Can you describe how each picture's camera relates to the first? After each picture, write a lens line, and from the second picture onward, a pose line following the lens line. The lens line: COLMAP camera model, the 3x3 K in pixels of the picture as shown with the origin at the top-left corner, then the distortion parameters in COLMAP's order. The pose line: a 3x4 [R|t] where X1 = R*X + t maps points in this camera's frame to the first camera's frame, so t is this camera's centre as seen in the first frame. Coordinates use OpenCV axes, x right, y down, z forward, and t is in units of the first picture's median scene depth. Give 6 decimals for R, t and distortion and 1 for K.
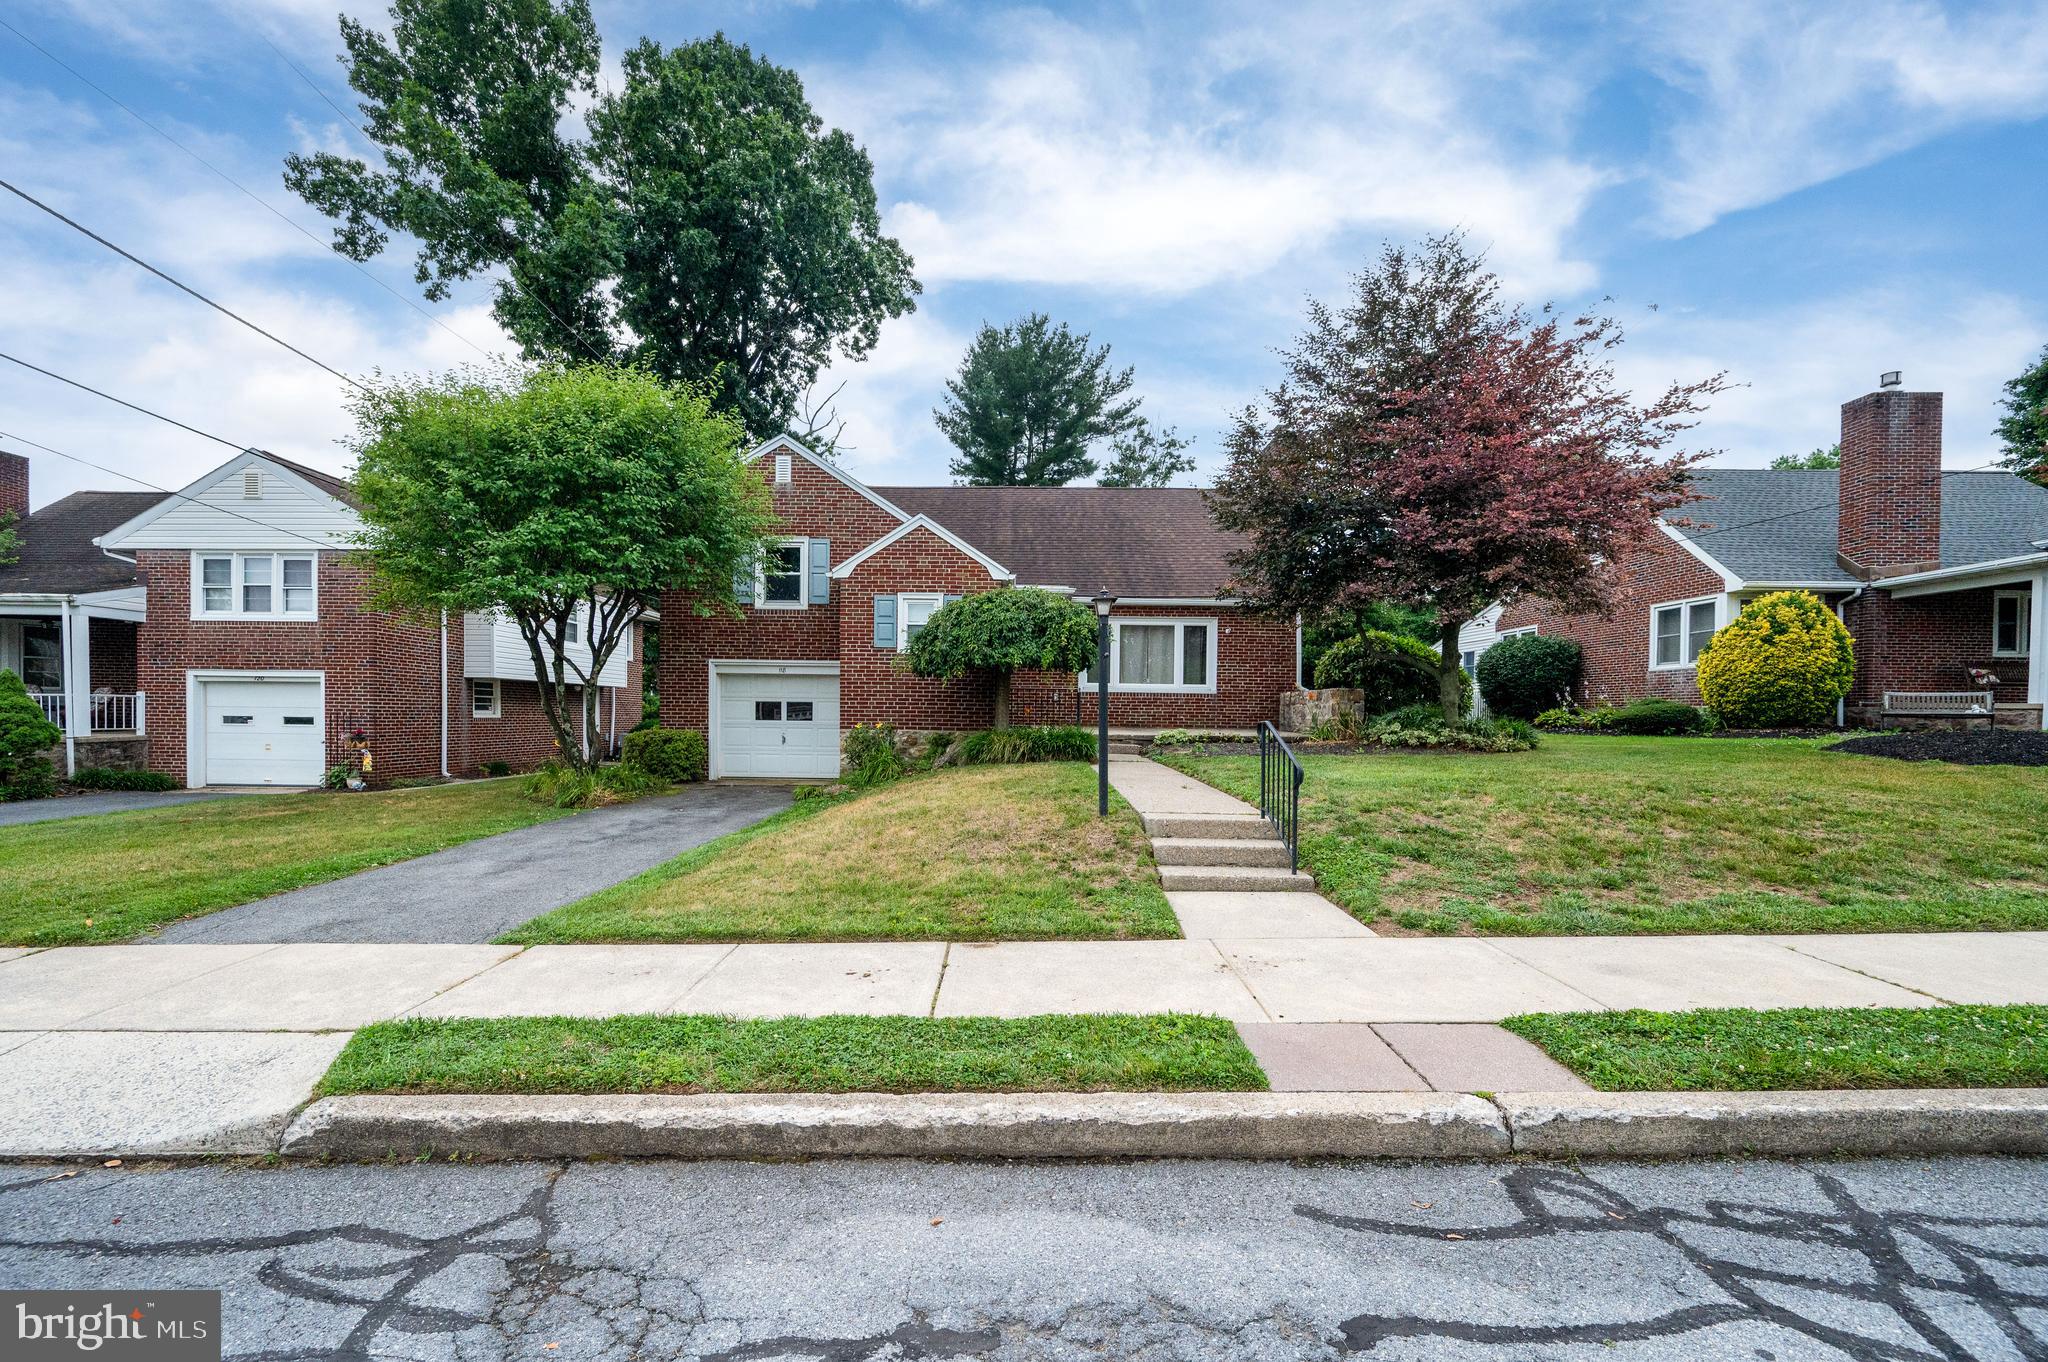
lens RADIAL K [[834.2, 0, 983.3], [0, 834.2, 724.4], [0, 0, 1]] dist [-0.001794, -0.000377]
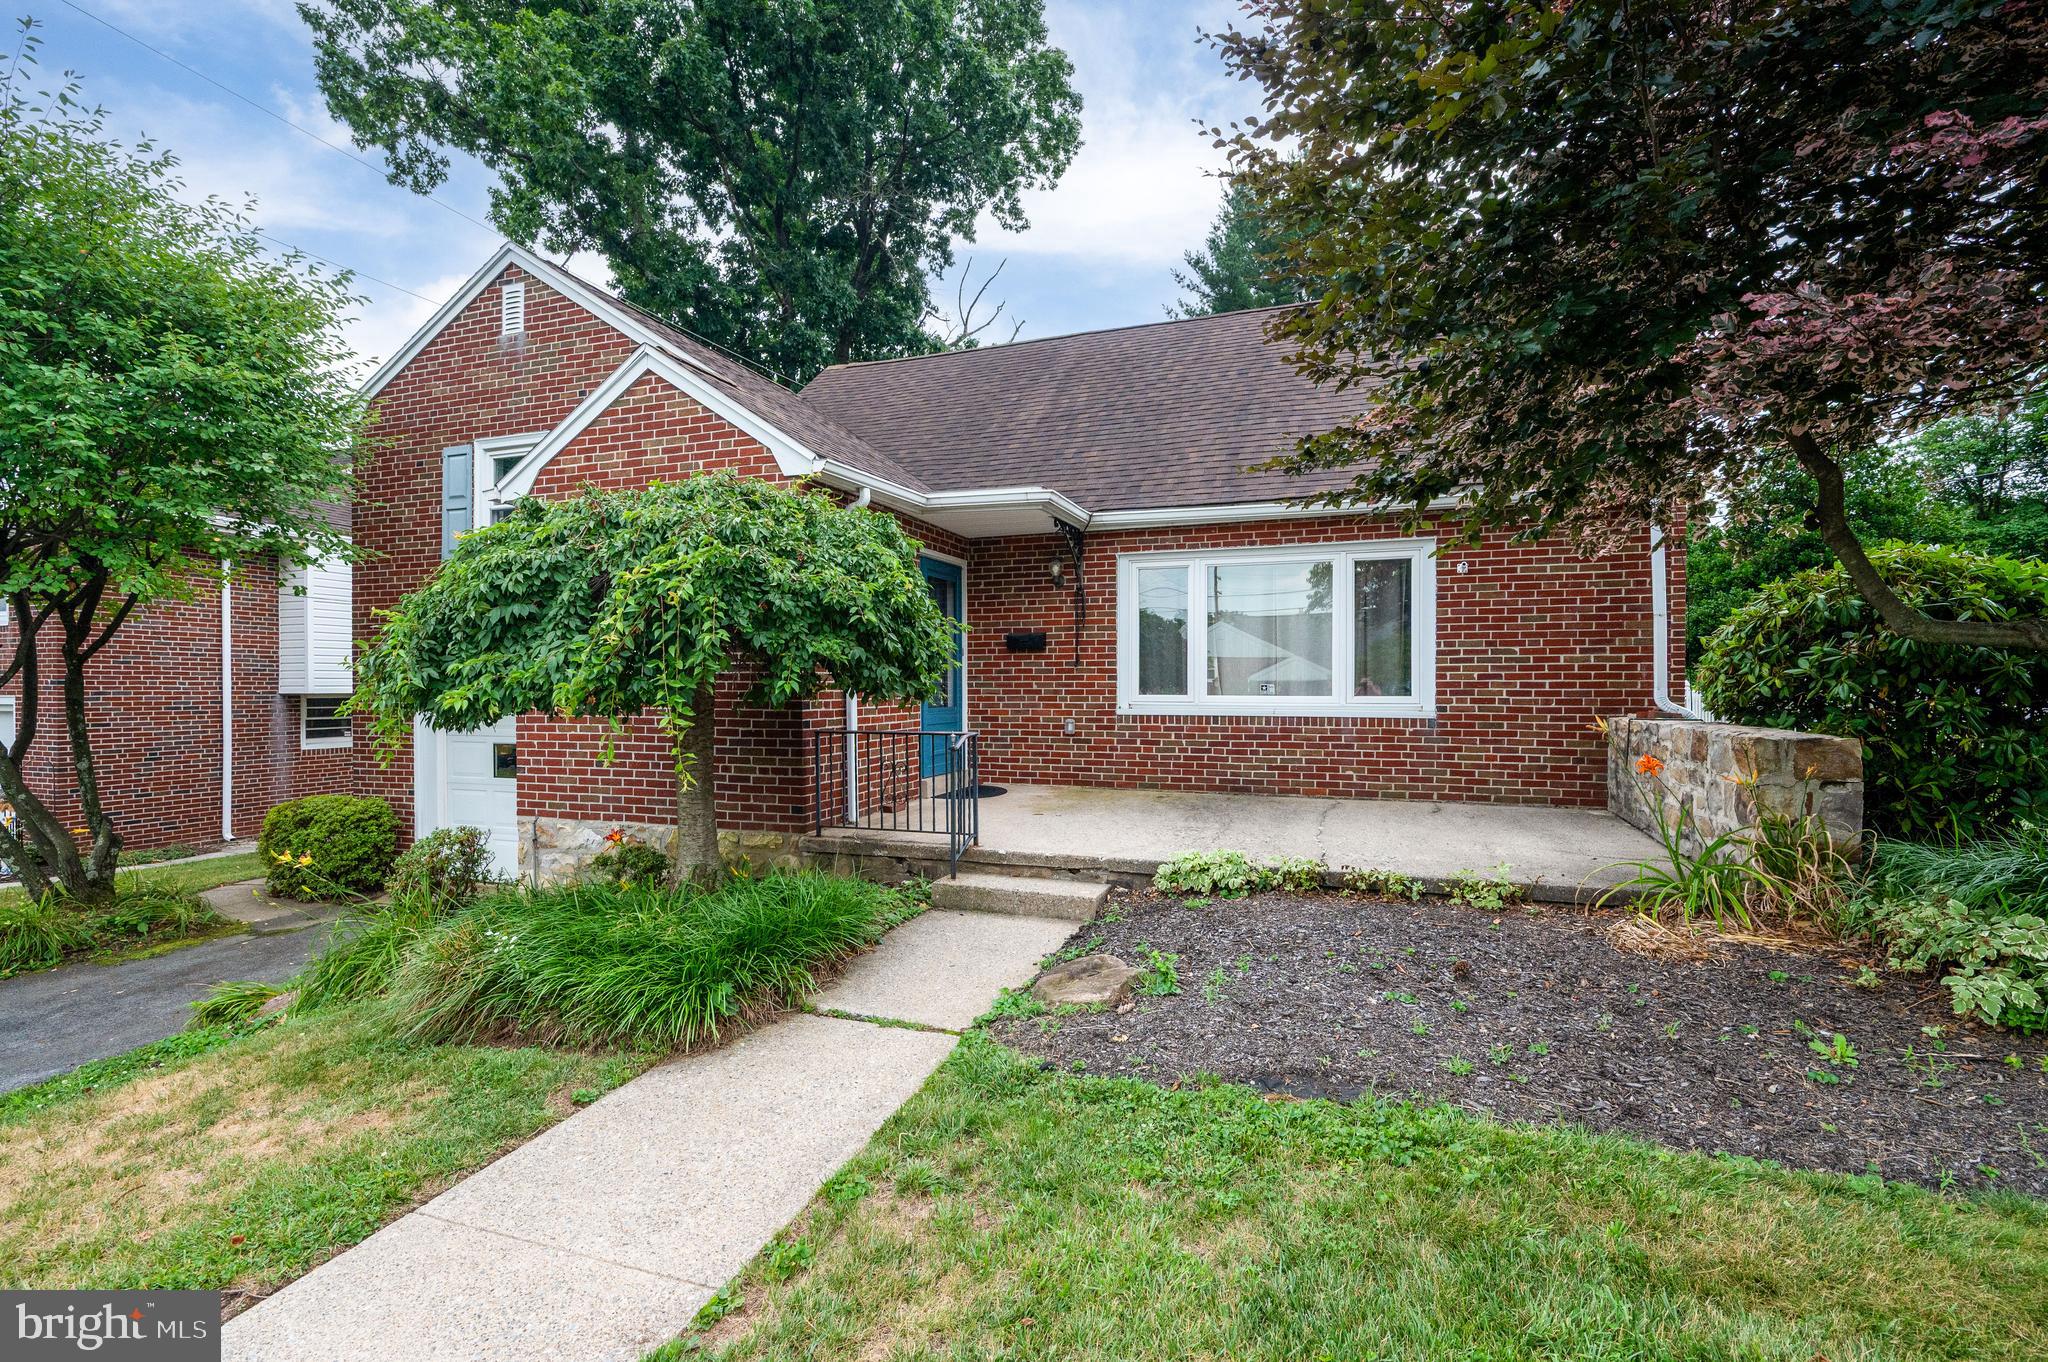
lens RADIAL K [[922.0, 0, 1030.5], [0, 922.0, 684.1], [0, 0, 1]] dist [-0.000312, -0.000468]
pose [[0.949942, -0.014290, -0.312100, 0.250483], [0.010787, 0.999858, -0.012948, -0.054550], [0.312241, 0.008933, 0.949961, 0.536639]]
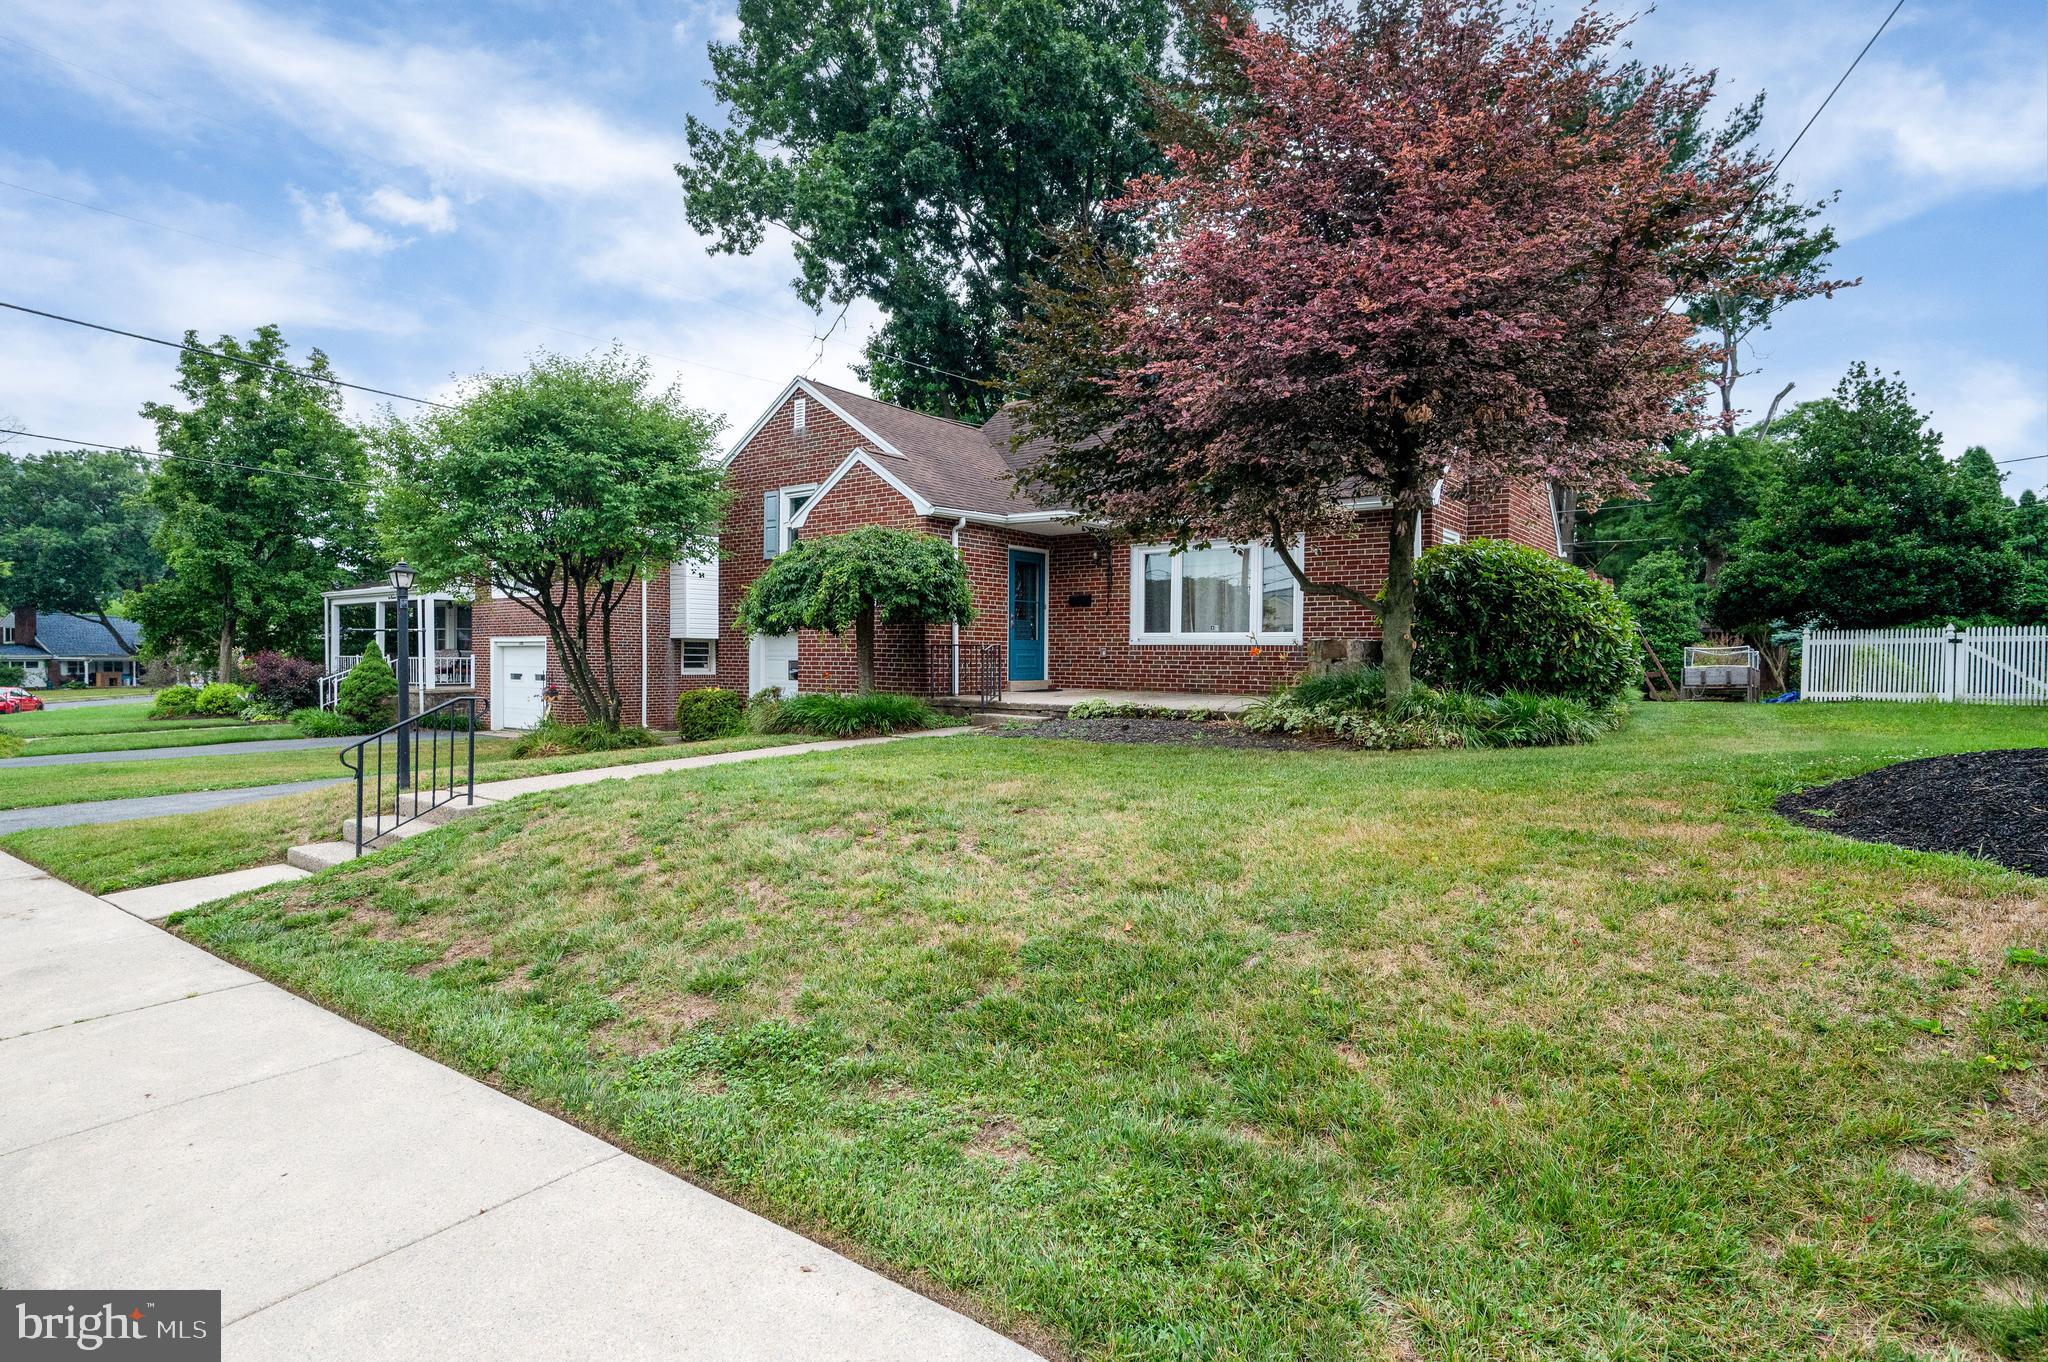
lens RADIAL K [[1052.6, 0, 1024.0], [0, 1052.6, 681.0], [0, 0, 1]] dist [0.001070, -0.000019]
pose [[0.805823, 0.007841, -0.592104, 0.657963], [-0.004188, 0.999963, 0.007543, -0.014144], [0.592141, -0.003599, 0.805826, 0.188922]]
